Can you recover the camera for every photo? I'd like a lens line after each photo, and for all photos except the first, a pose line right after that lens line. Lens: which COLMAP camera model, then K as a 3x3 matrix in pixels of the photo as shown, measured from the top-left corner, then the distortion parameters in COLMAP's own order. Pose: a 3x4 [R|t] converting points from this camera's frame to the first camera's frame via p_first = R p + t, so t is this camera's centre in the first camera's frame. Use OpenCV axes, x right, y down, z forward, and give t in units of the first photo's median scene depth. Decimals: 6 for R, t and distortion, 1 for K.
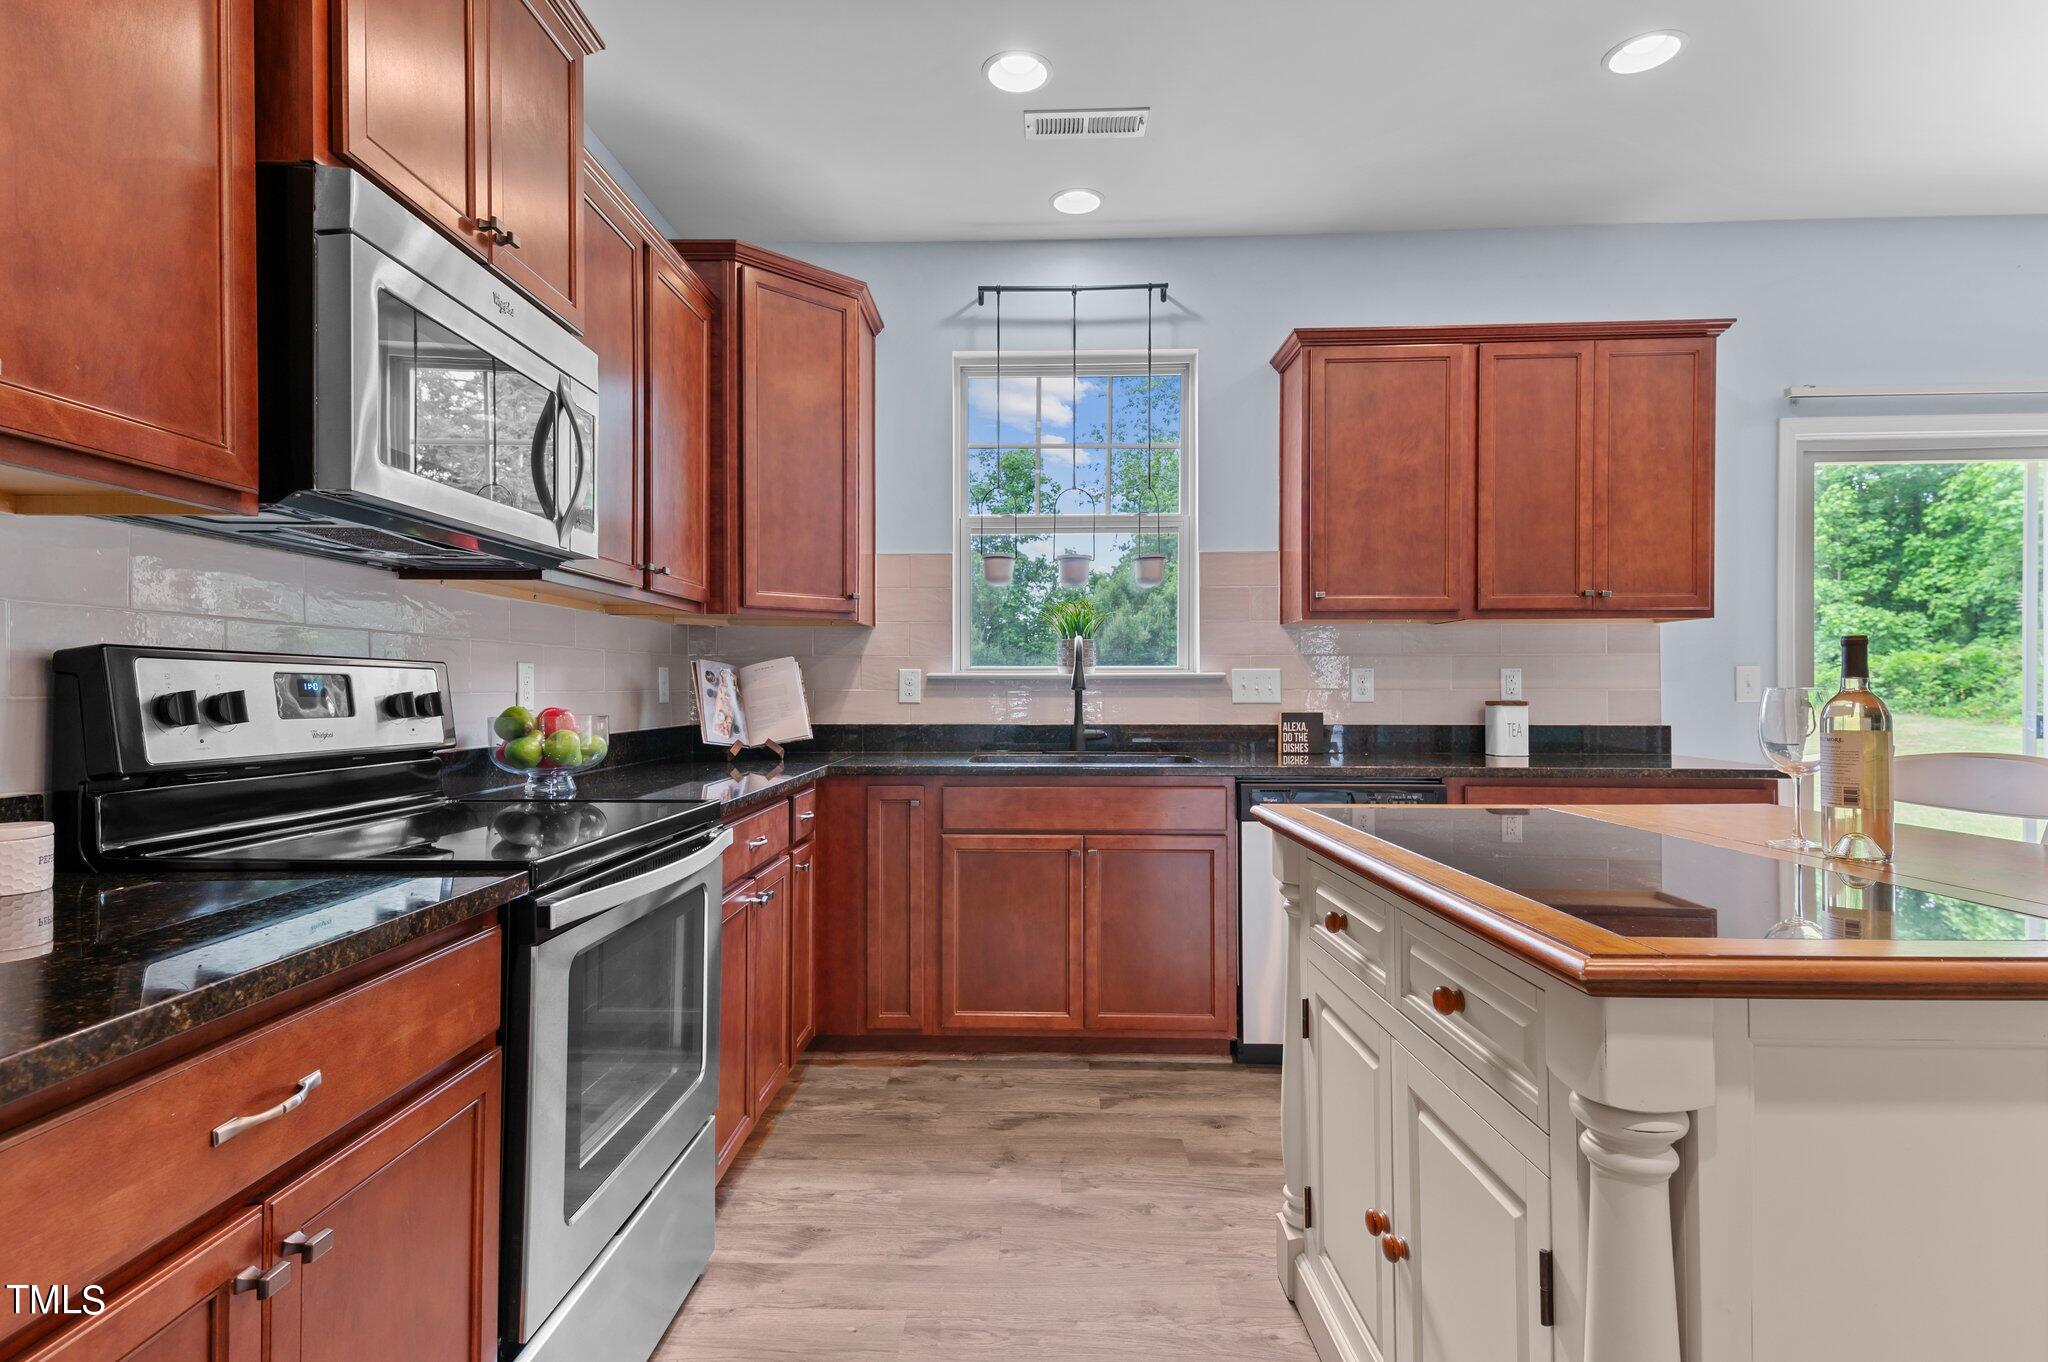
lens RADIAL K [[1043.9, 0, 996.3], [0, 1043.9, 679.2], [0, 0, 1]] dist [0.011586, -0.001418]
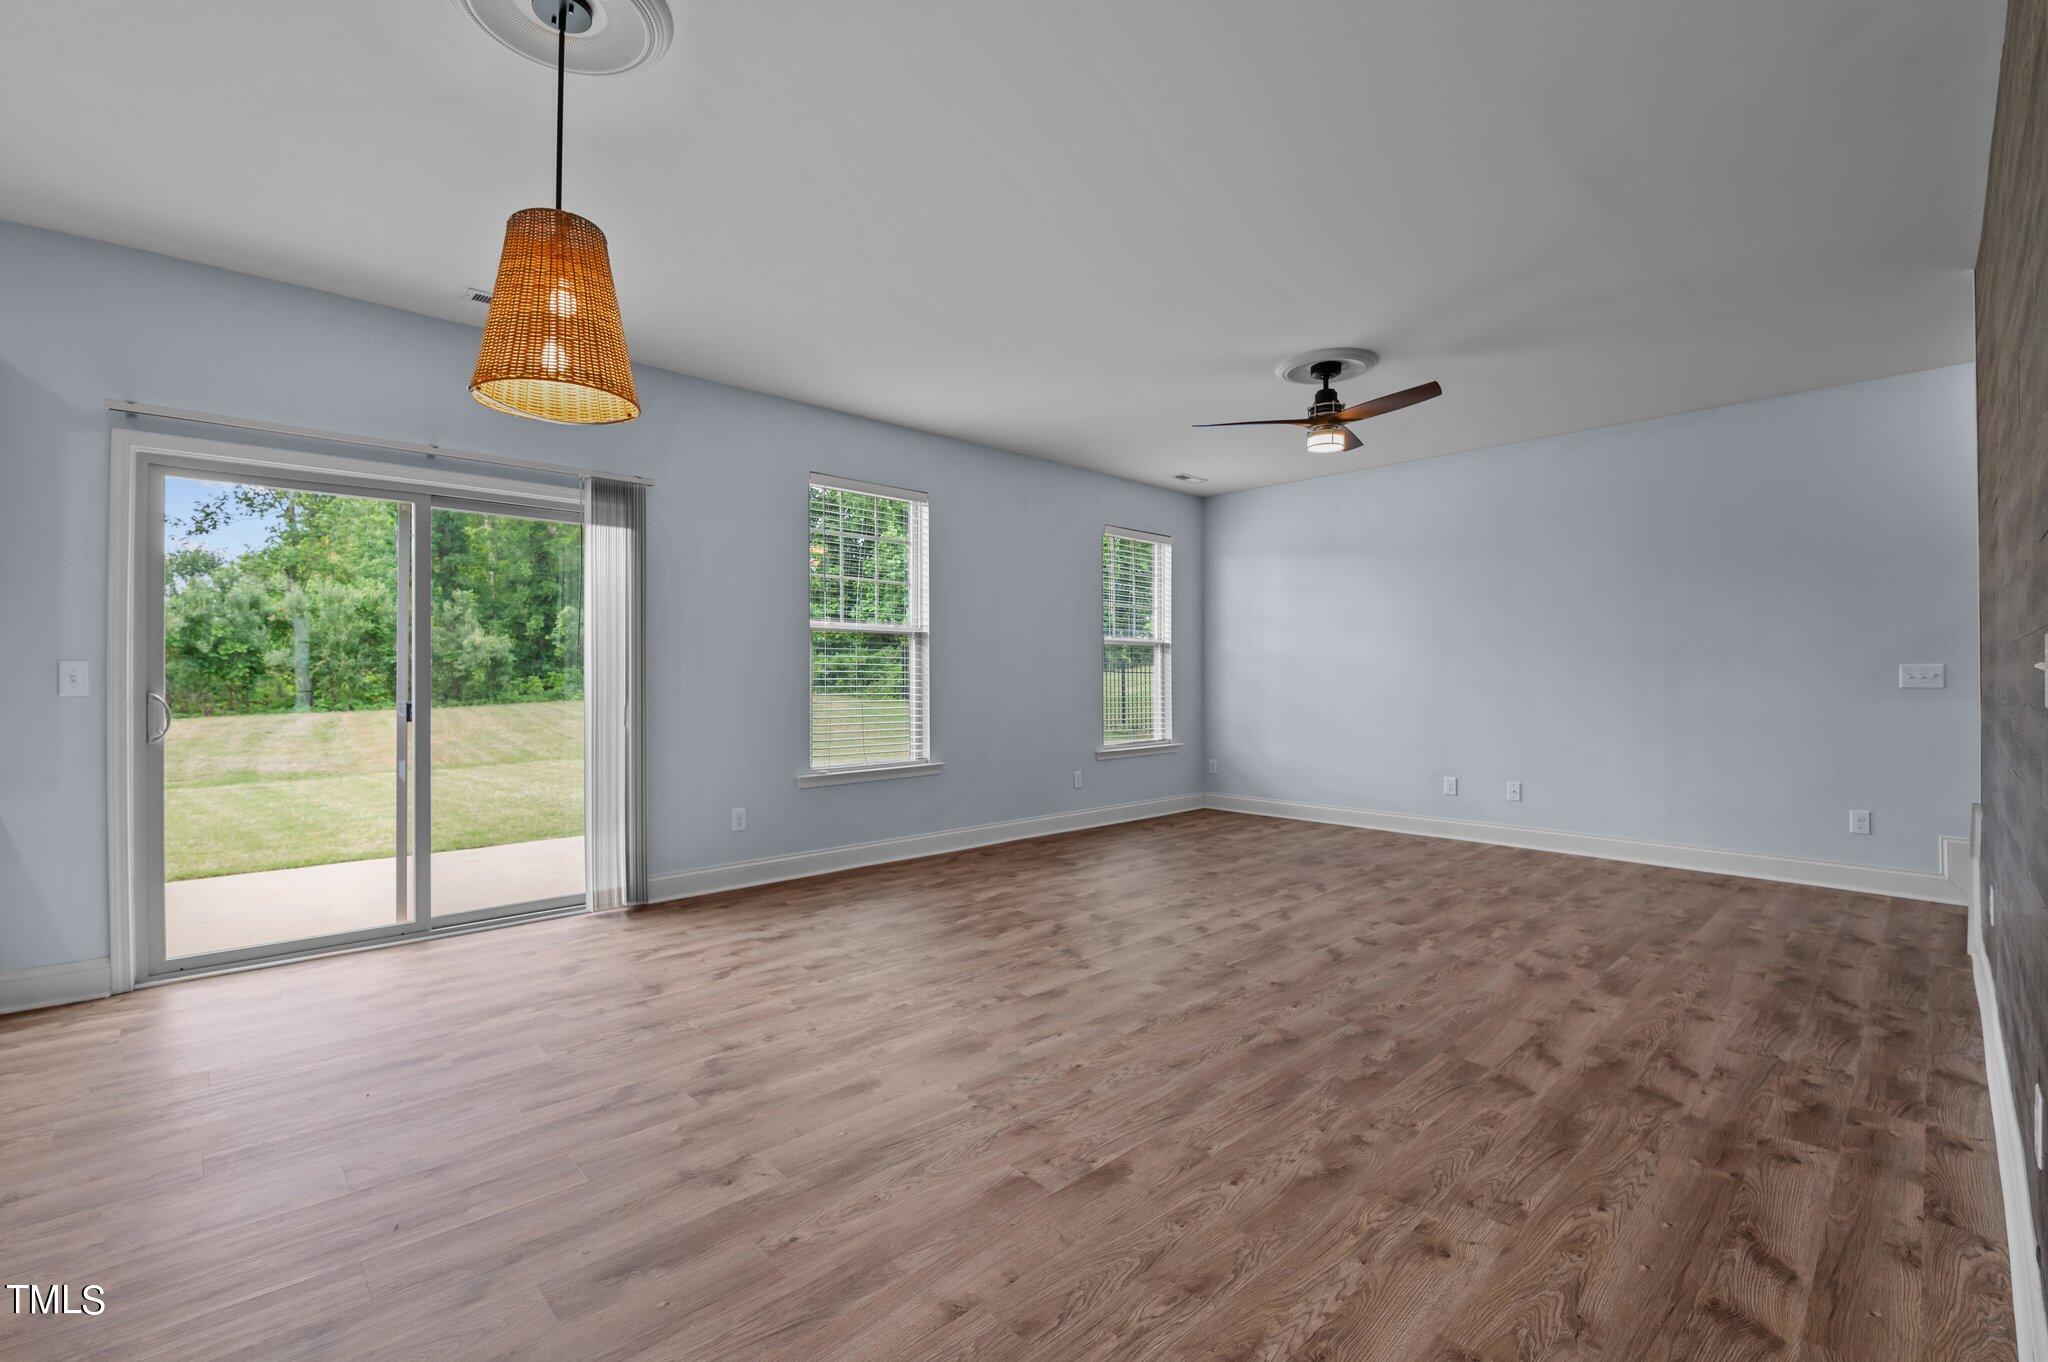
lens RADIAL K [[879.7, 0, 1008.6], [0, 879.7, 663.1], [0, 0, 1]] dist [-0.006987, -0.003943]
pose [[0.695937, 0.010770, 0.718022, 0.822388], [-0.003286, 0.999925, -0.011812, -0.006275], [-0.718095, 0.005861, 0.695921, -0.275490]]
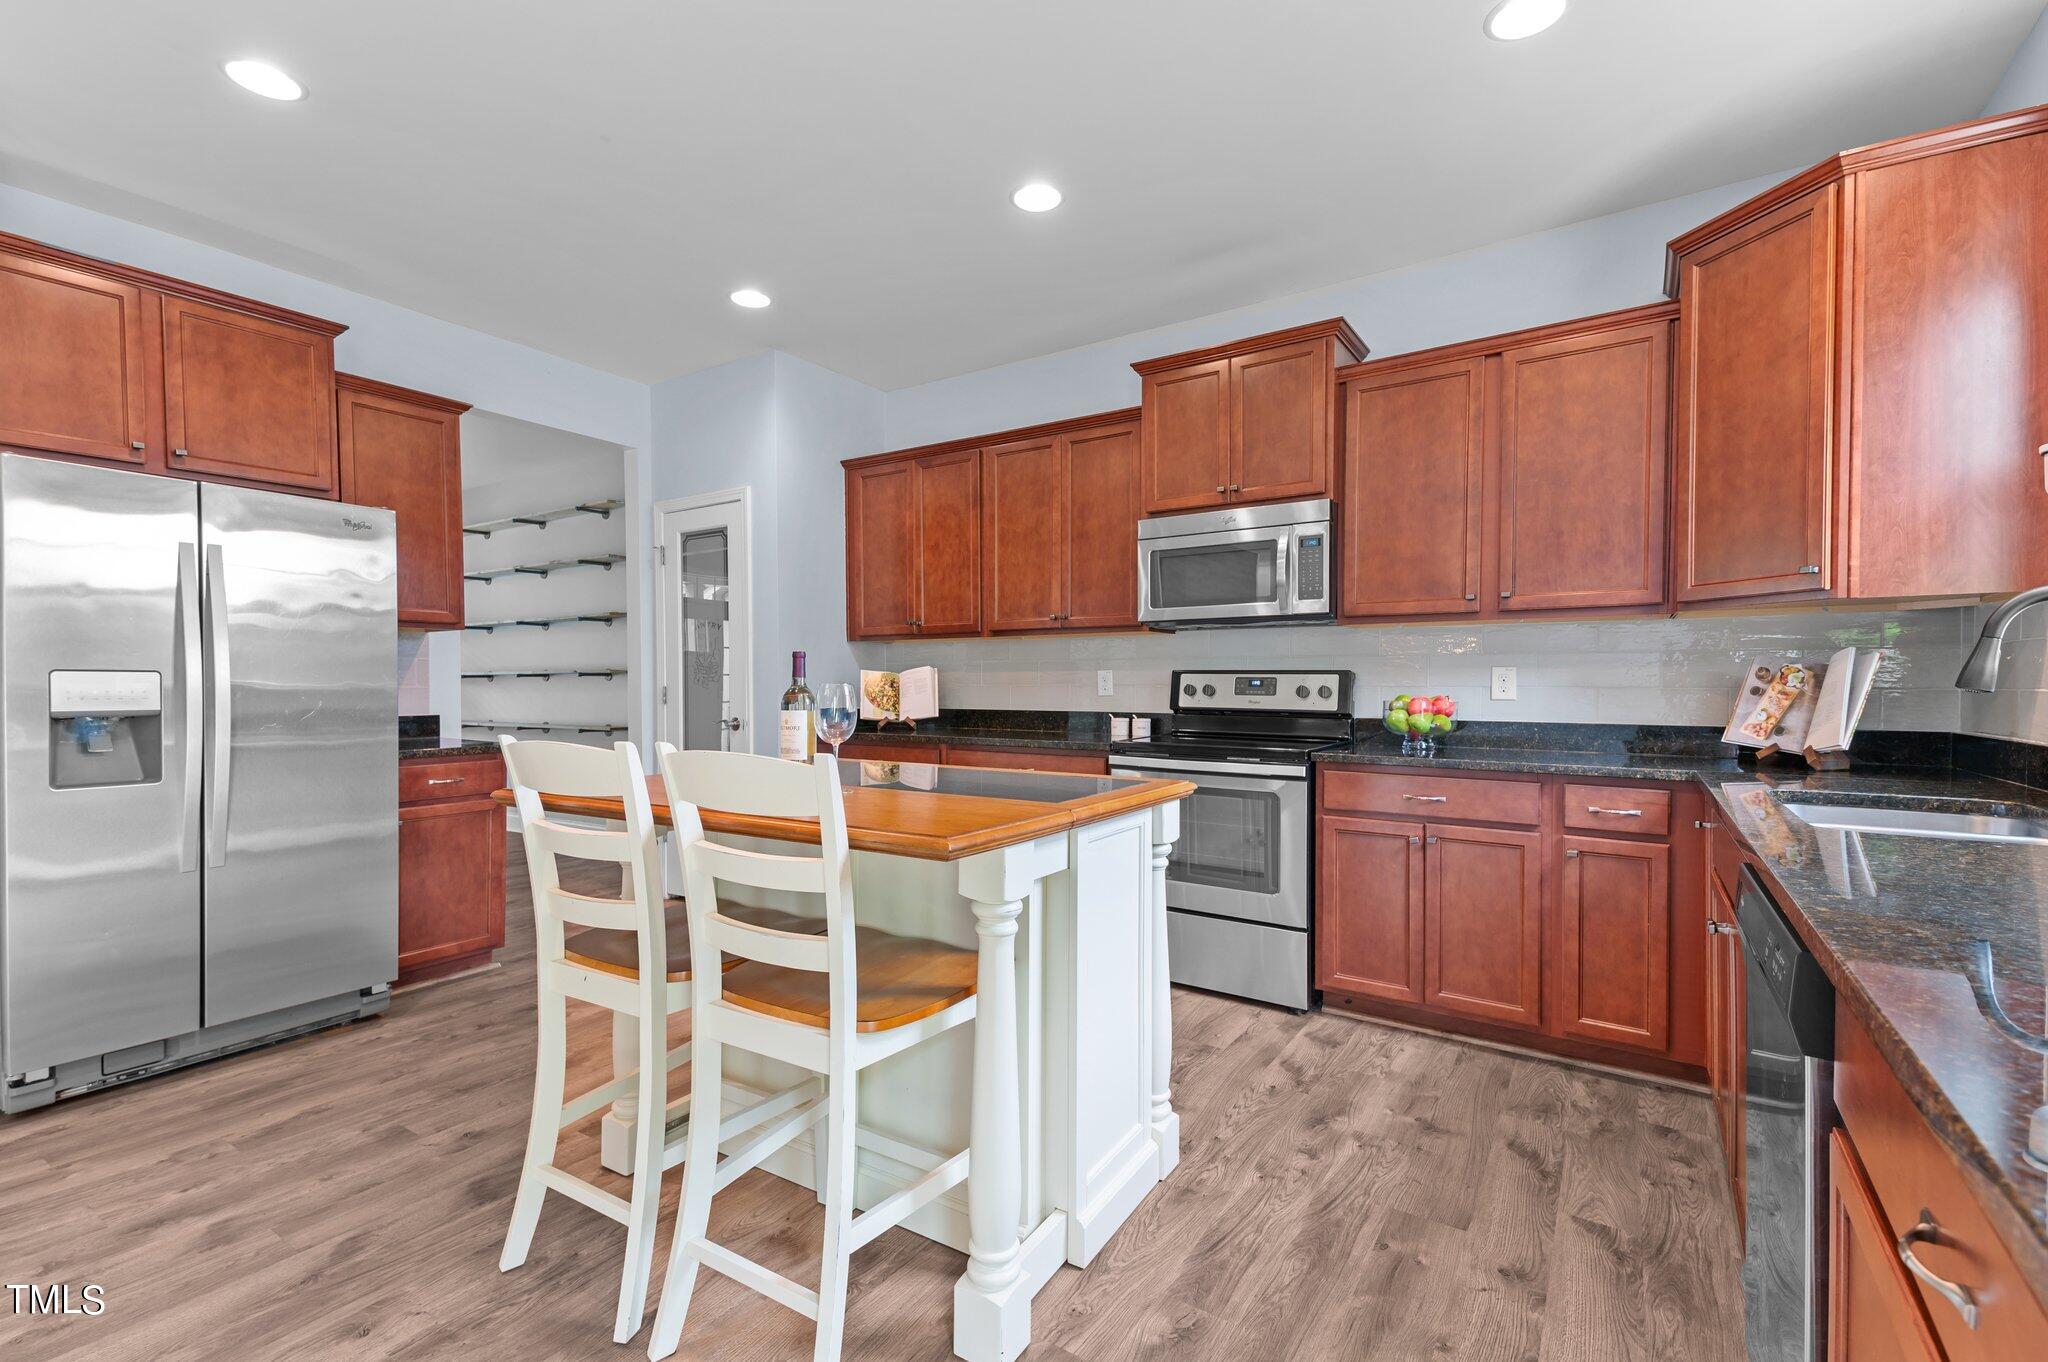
lens RADIAL K [[909.5, 0, 1008.8], [0, 909.5, 690.9], [0, 0, 1]] dist [0.038434, -0.002753]
pose [[-0.523572, 0.008725, -0.851937, 0.792118], [0.005183, 0.999962, 0.007055, 0.004167], [0.851966, -0.000722, -0.523597, 0.862600]]
